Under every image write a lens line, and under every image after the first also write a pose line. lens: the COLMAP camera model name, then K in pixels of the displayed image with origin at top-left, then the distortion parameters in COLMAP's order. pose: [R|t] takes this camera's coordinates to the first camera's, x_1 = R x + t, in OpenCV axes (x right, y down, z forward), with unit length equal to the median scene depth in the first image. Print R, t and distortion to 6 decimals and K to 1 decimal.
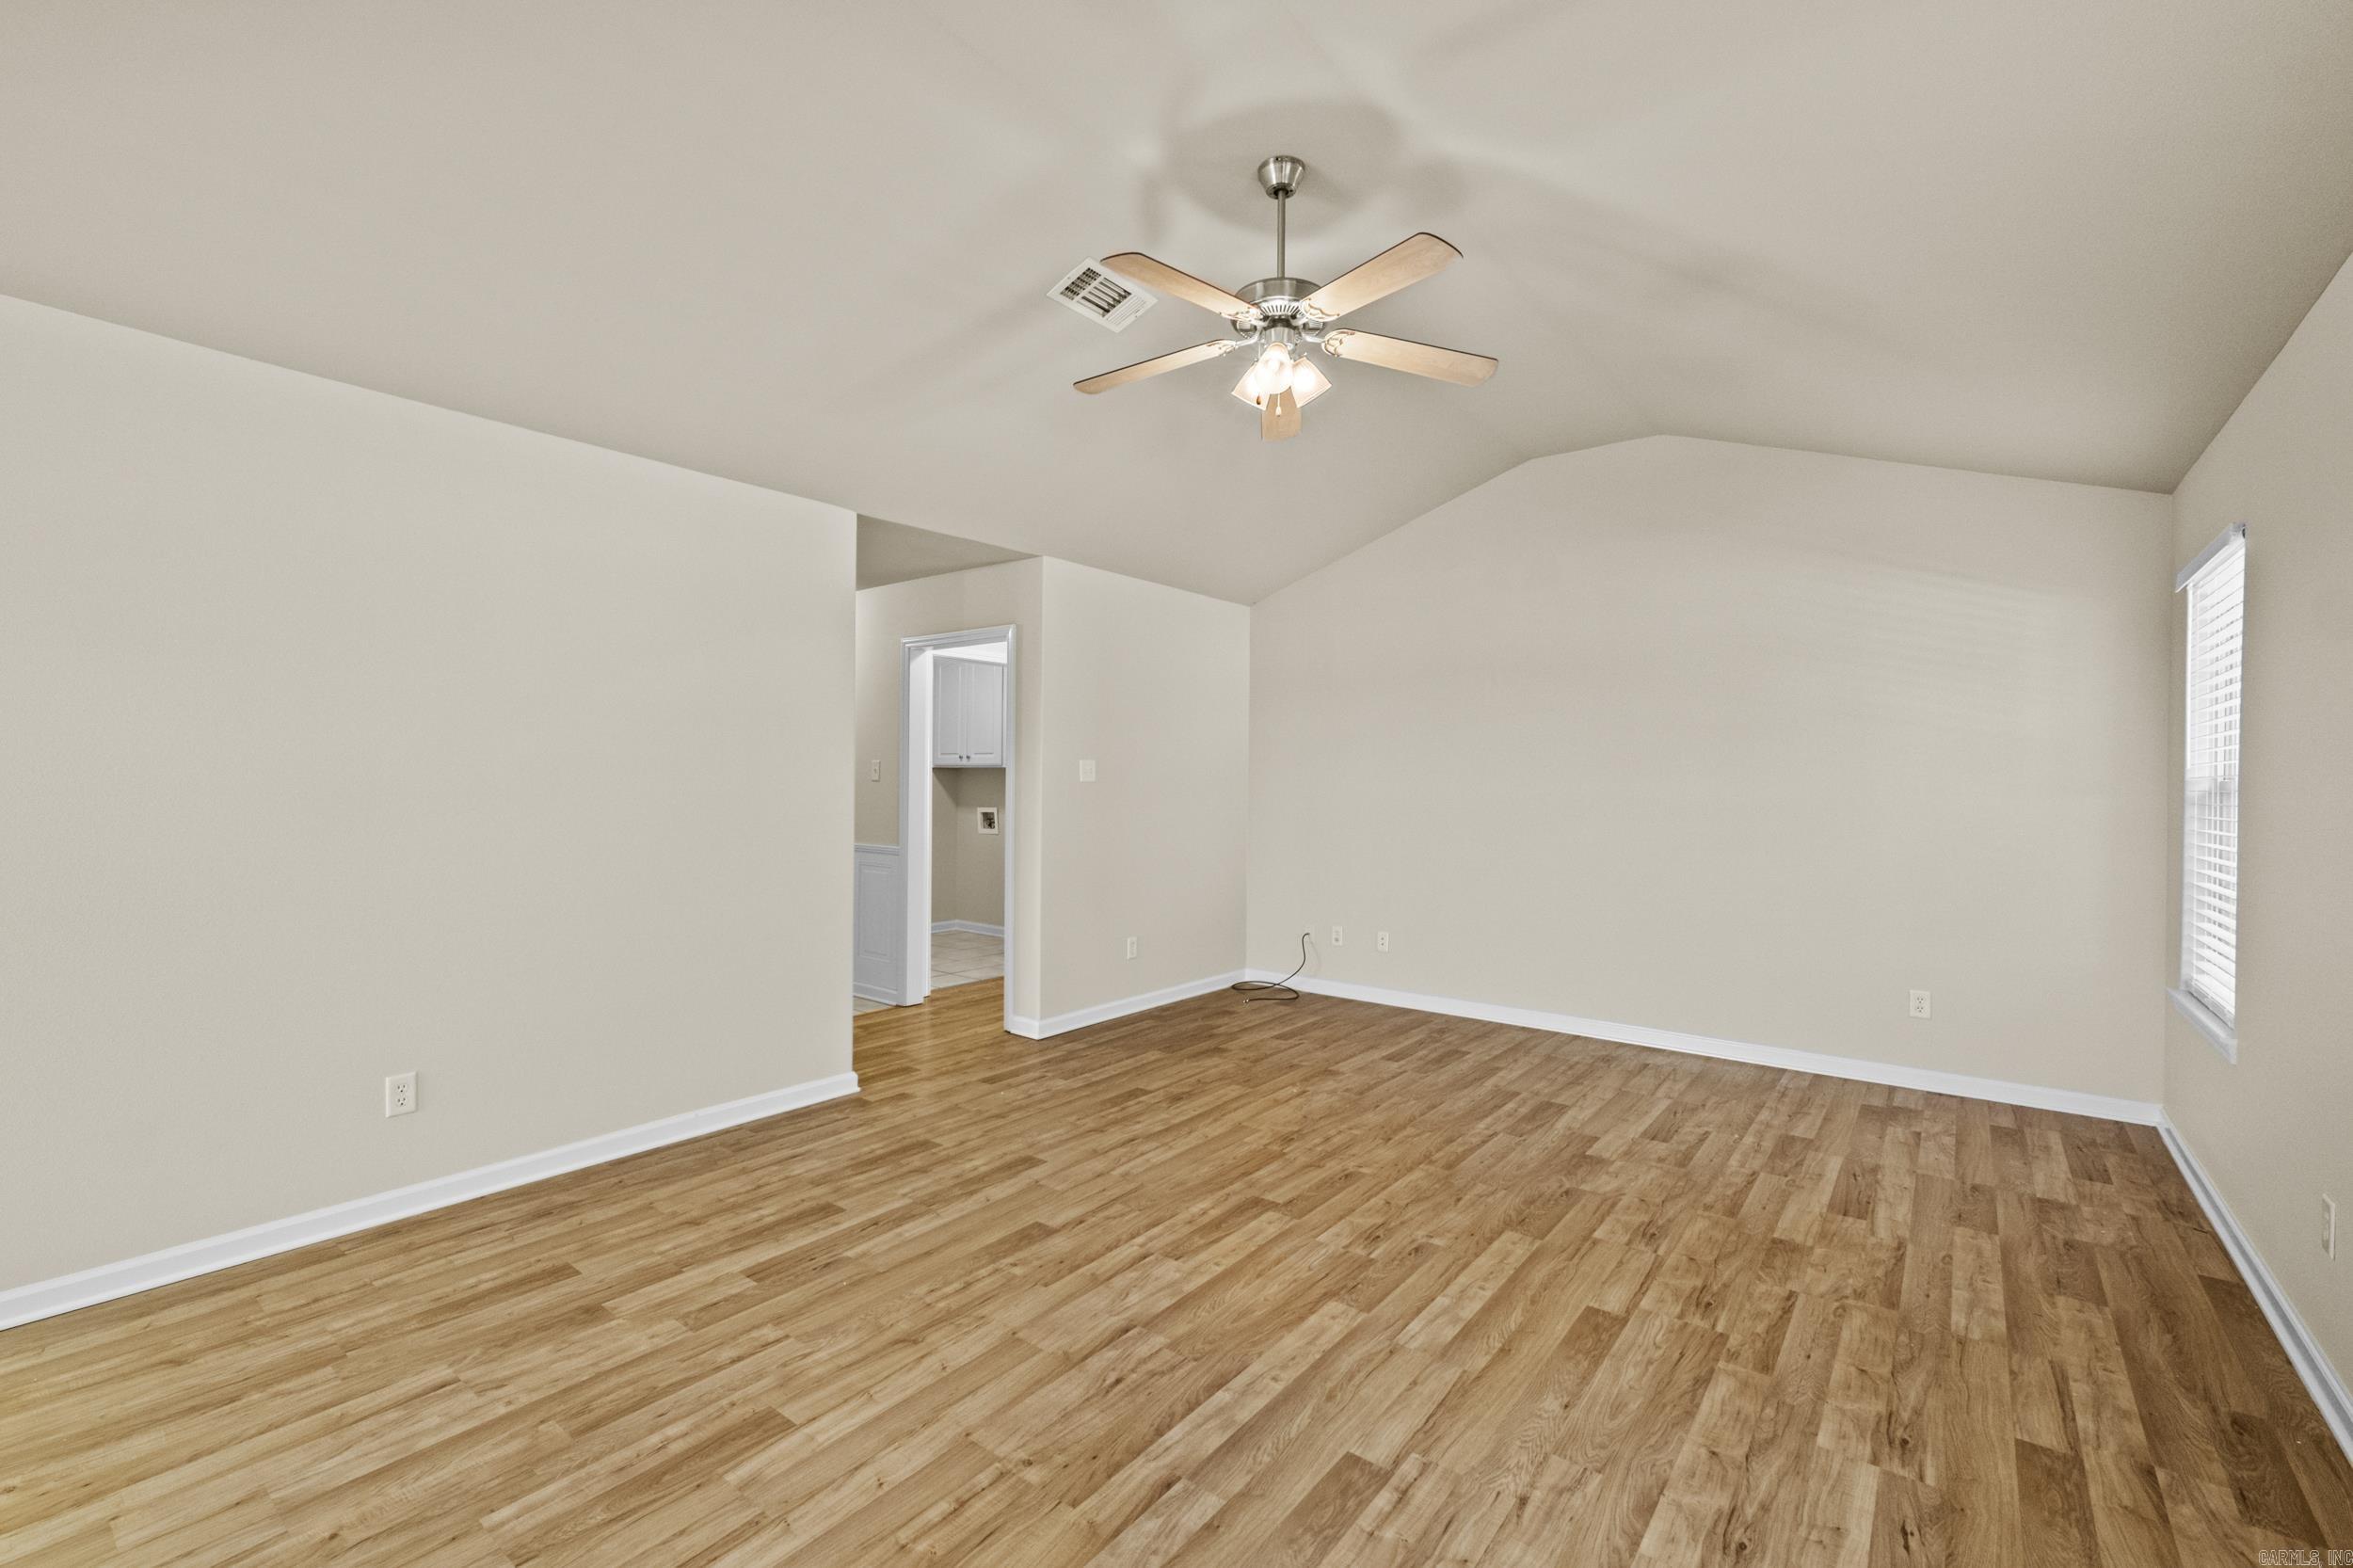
lens RADIAL K [[1010.2, 0, 1158.3], [0, 1010.2, 774.1], [0, 0, 1]] dist [0.009604, 0.000189]
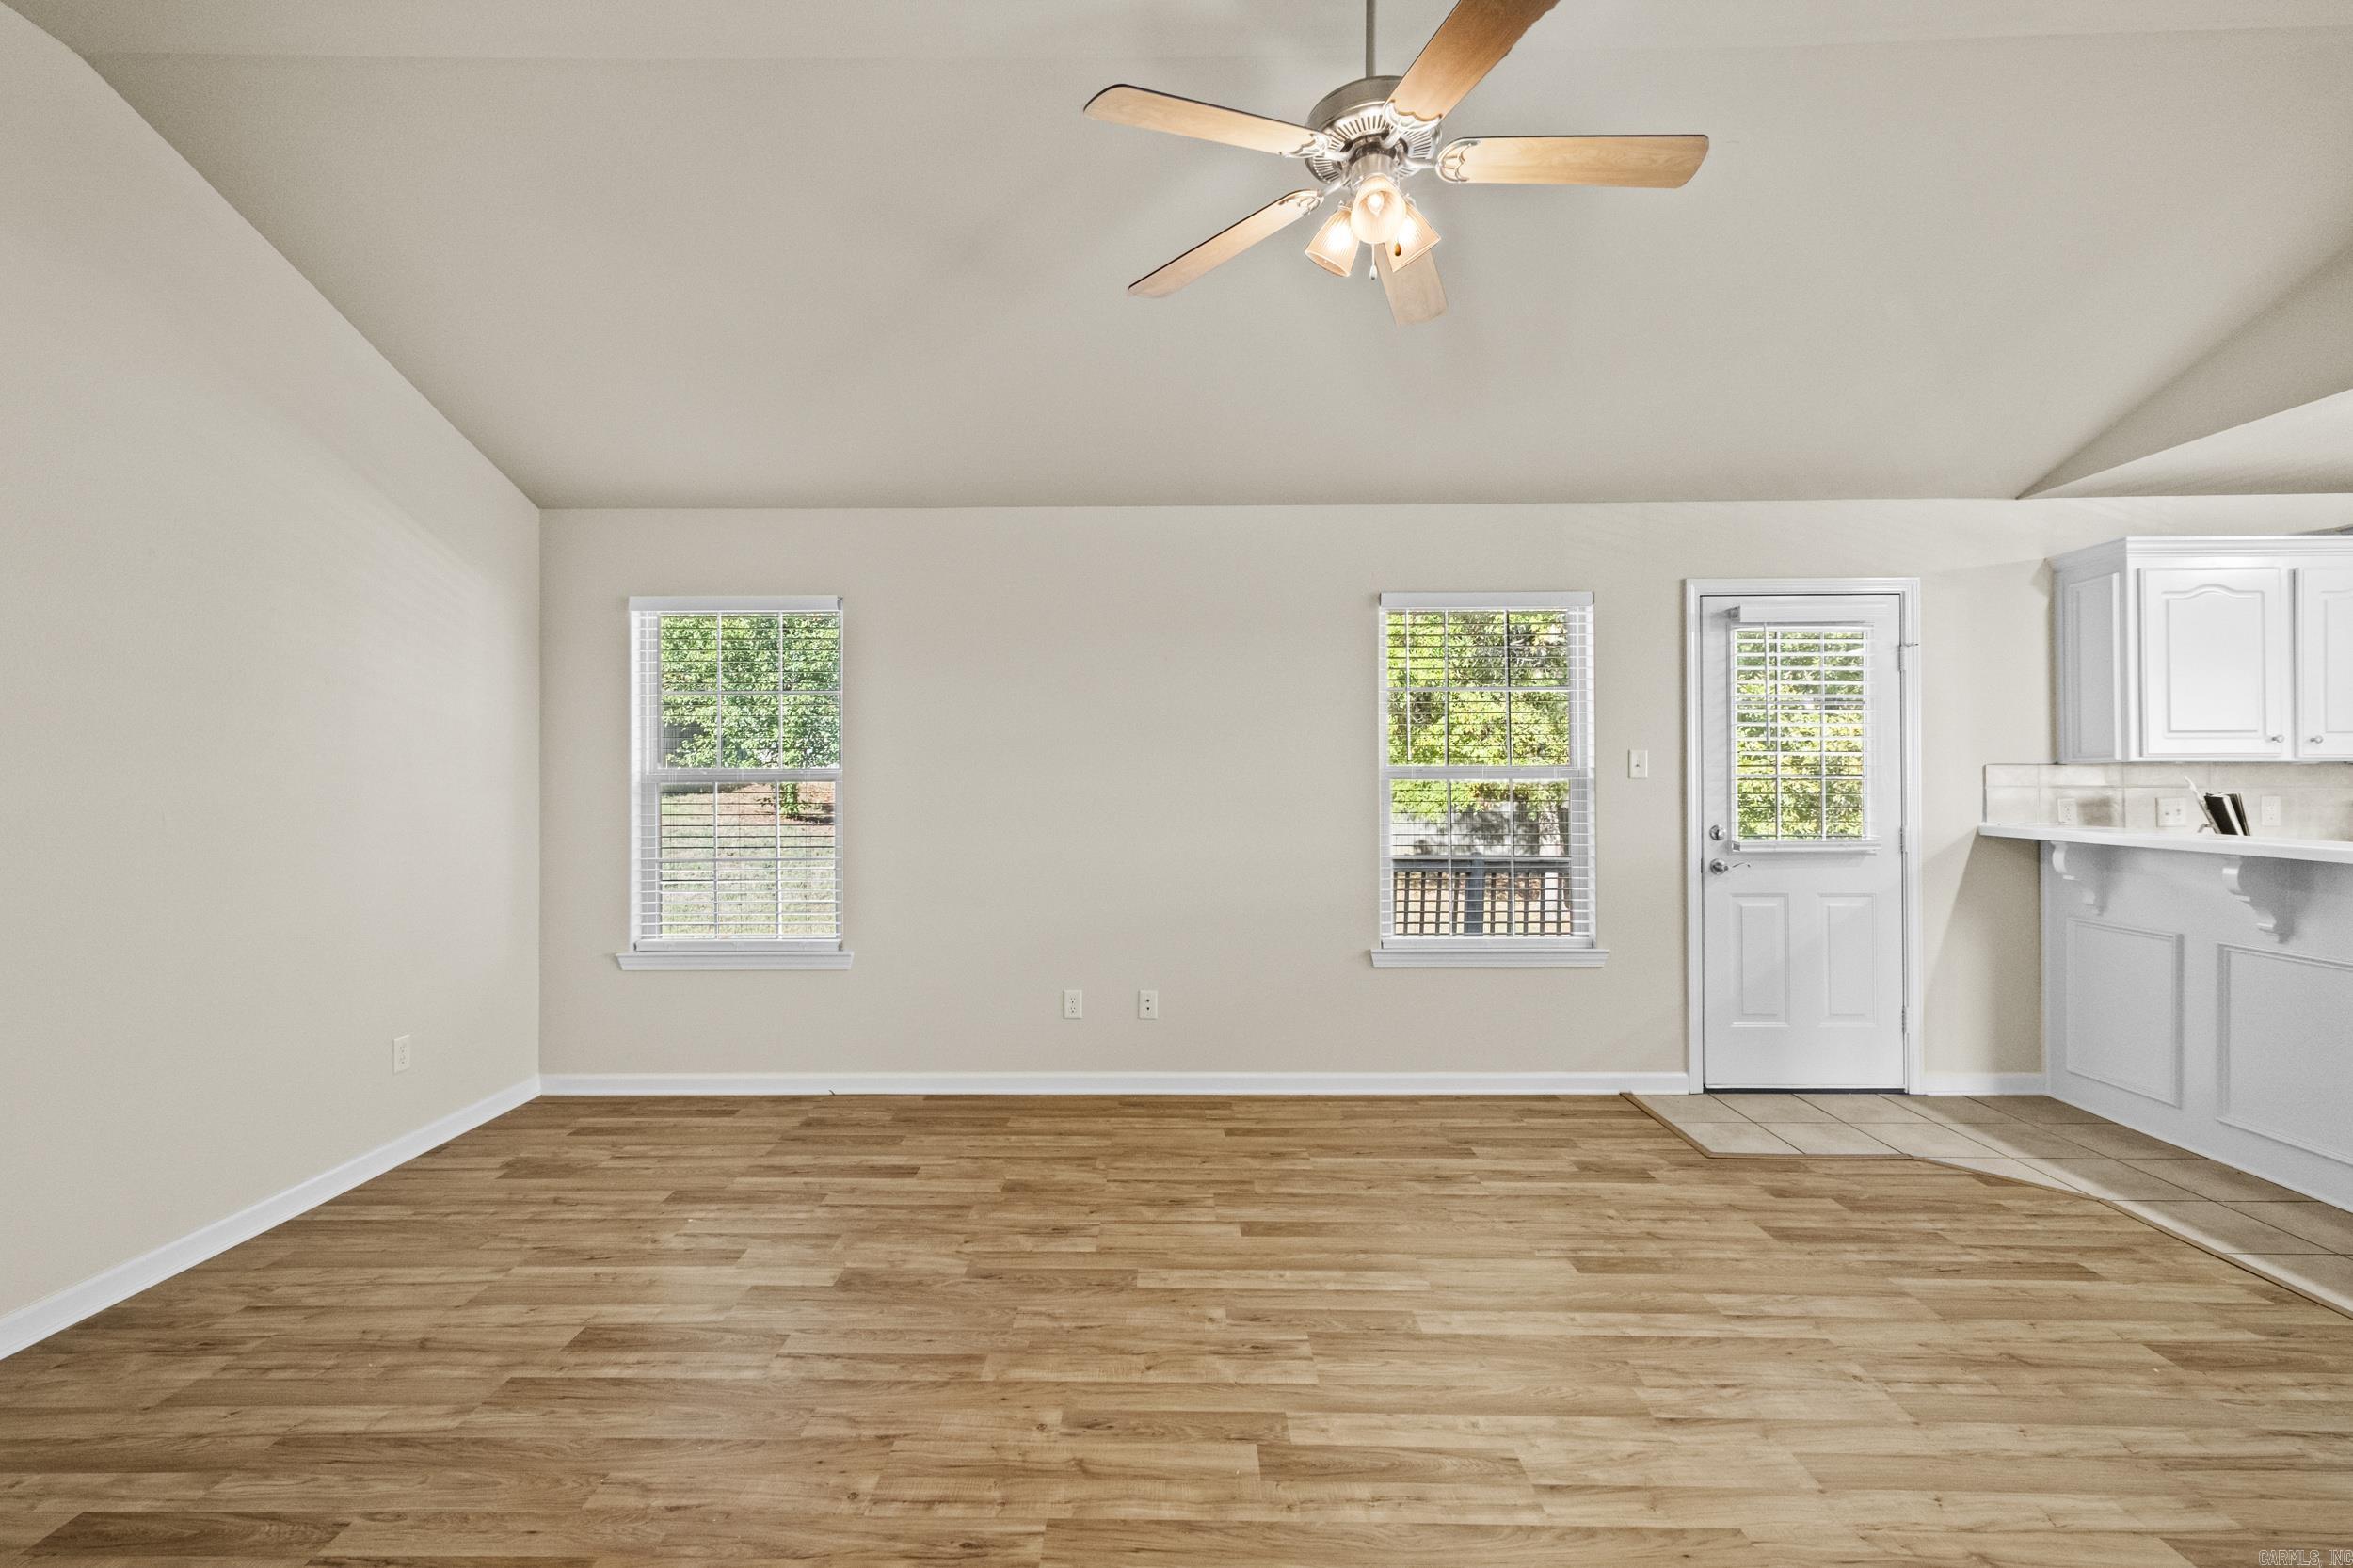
lens RADIAL K [[1023.5, 0, 1158.5], [0, 1023.5, 784.8], [0, 0, 1]] dist [0.006344, 0.000056]
pose [[-0.615047, -0.007095, 0.788458, -0.338984], [-0.010266, 0.999947, 0.000991, 0.013939], [-0.788423, -0.007485, -0.615088, 1.433971]]
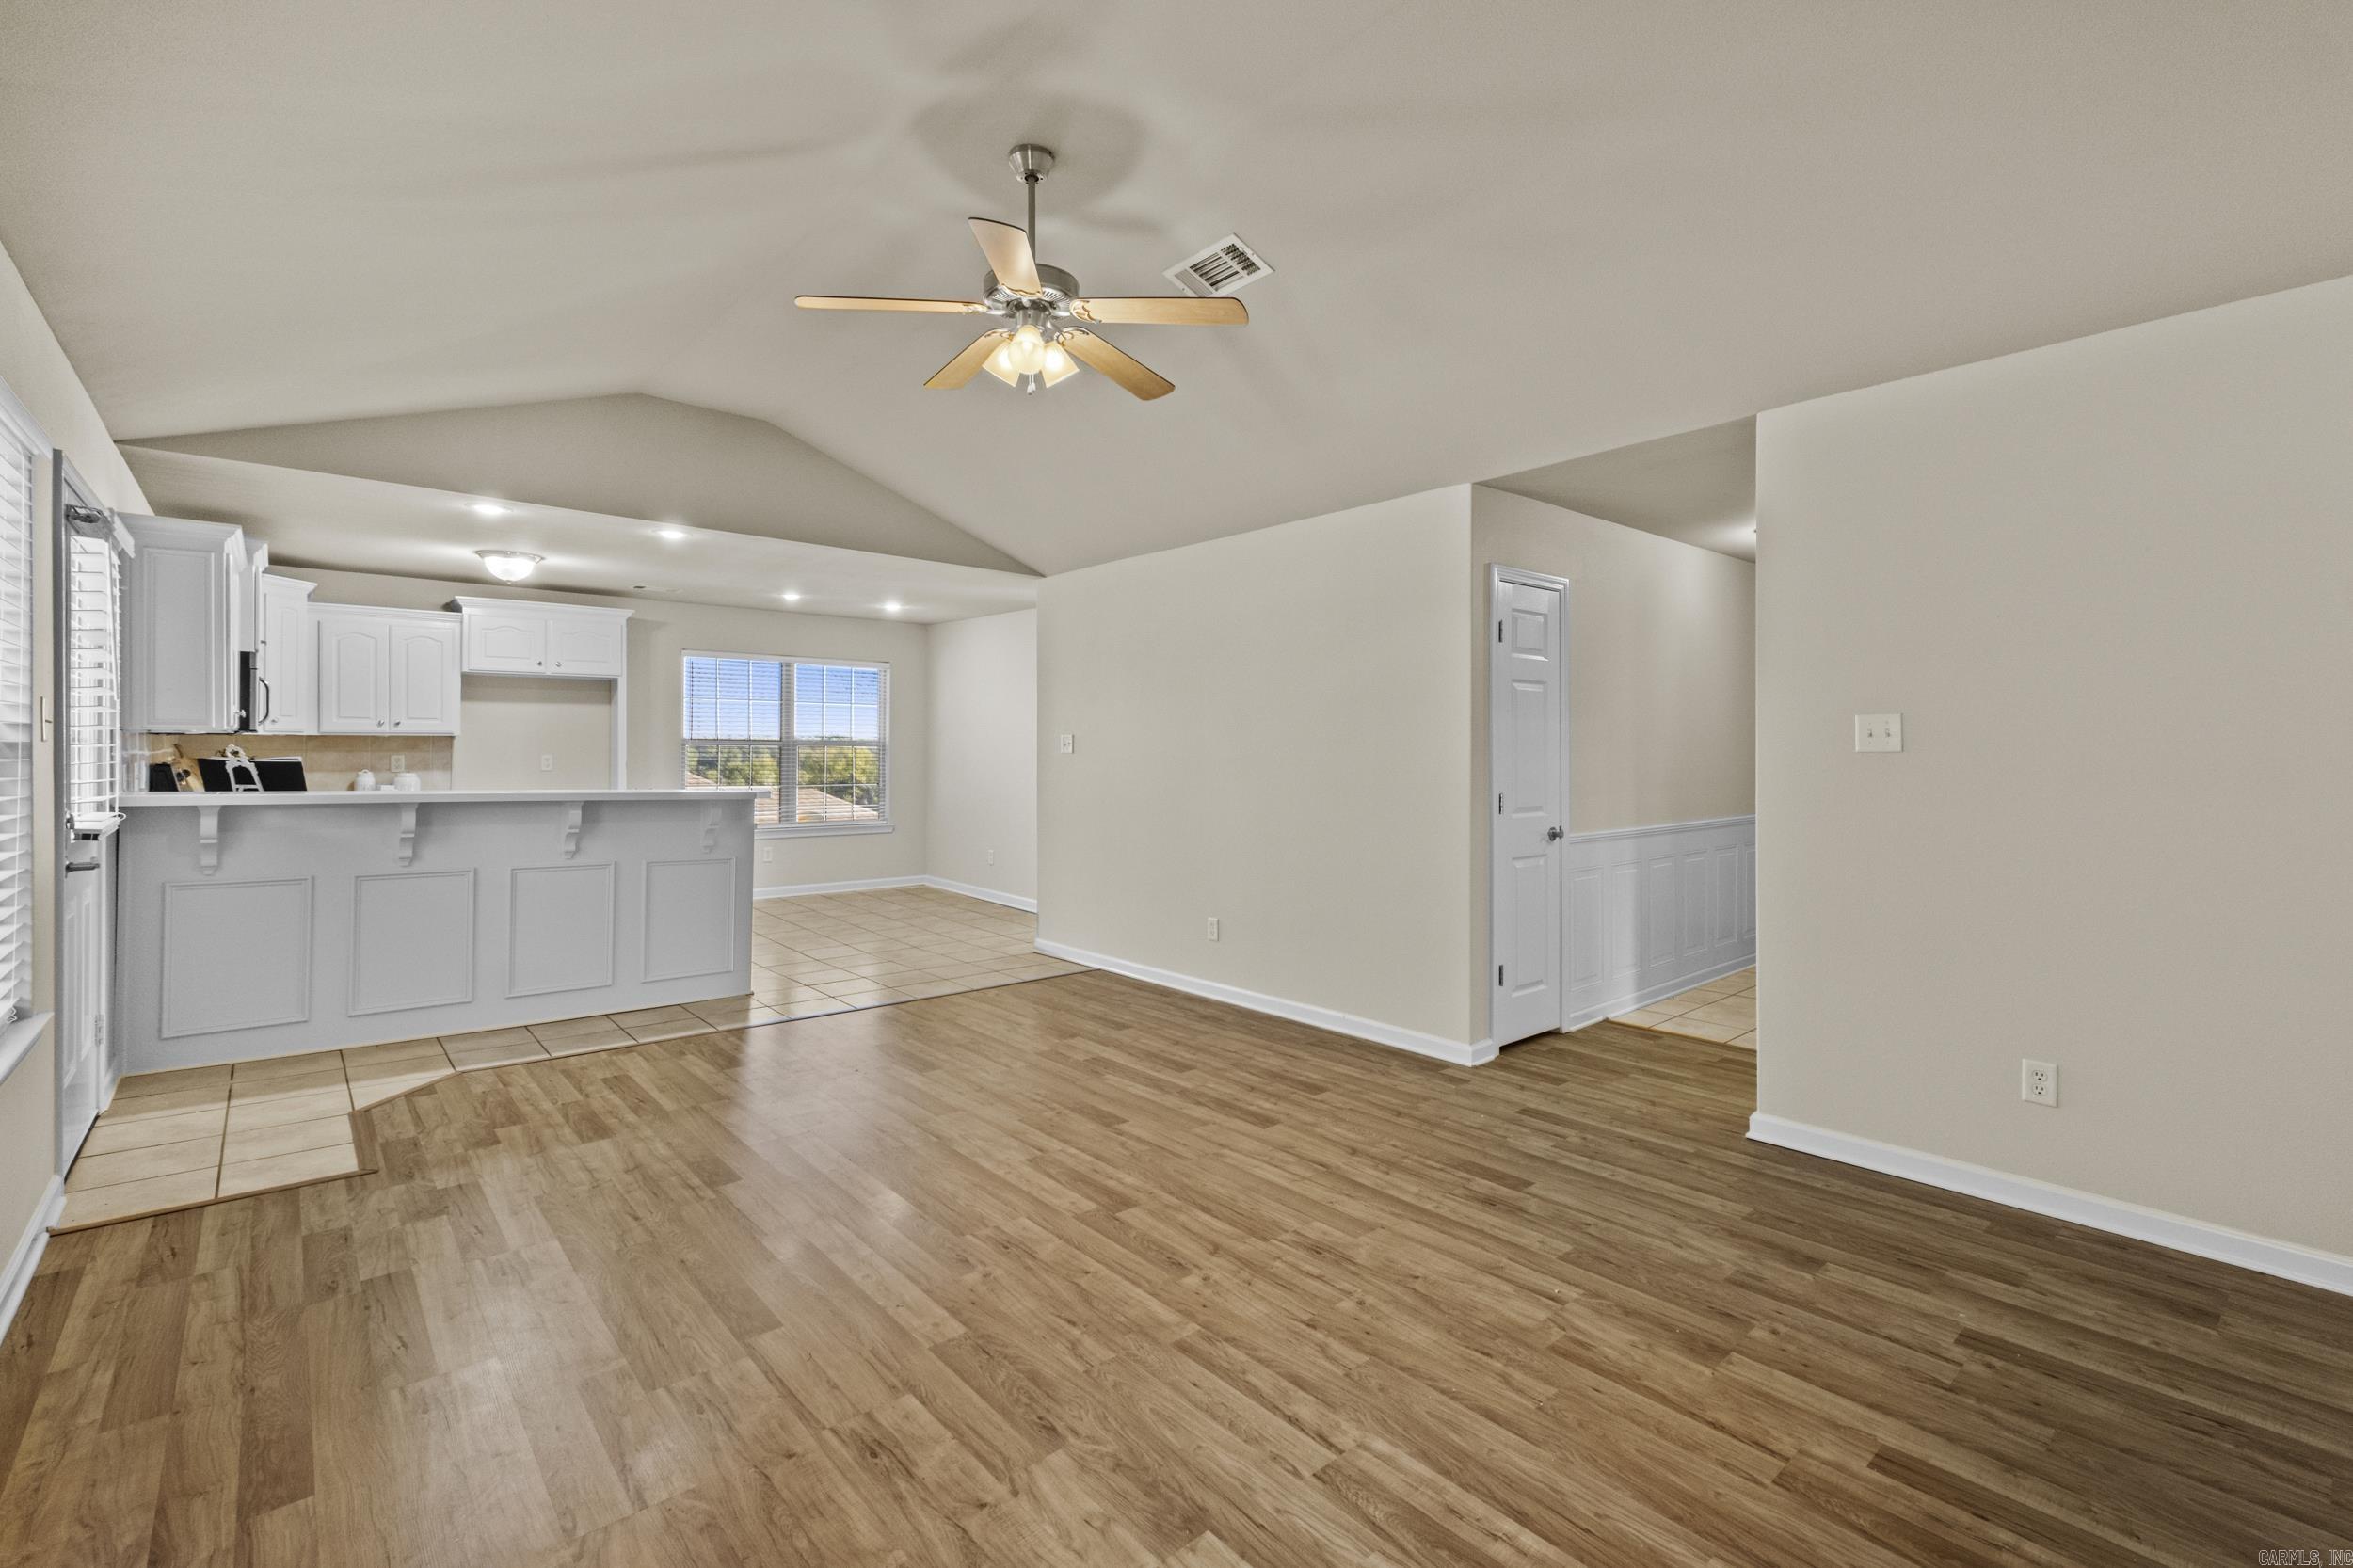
lens RADIAL K [[1030.2, 0, 1161.3], [0, 1030.2, 752.1], [0, 0, 1]] dist [0.006886, 0.000709]
pose [[-0.188064, -0.008753, -0.982118, 1.015185], [0.002690, 0.999952, -0.009427, 0.020157], [0.982153, -0.004415, -0.188031, 1.207598]]
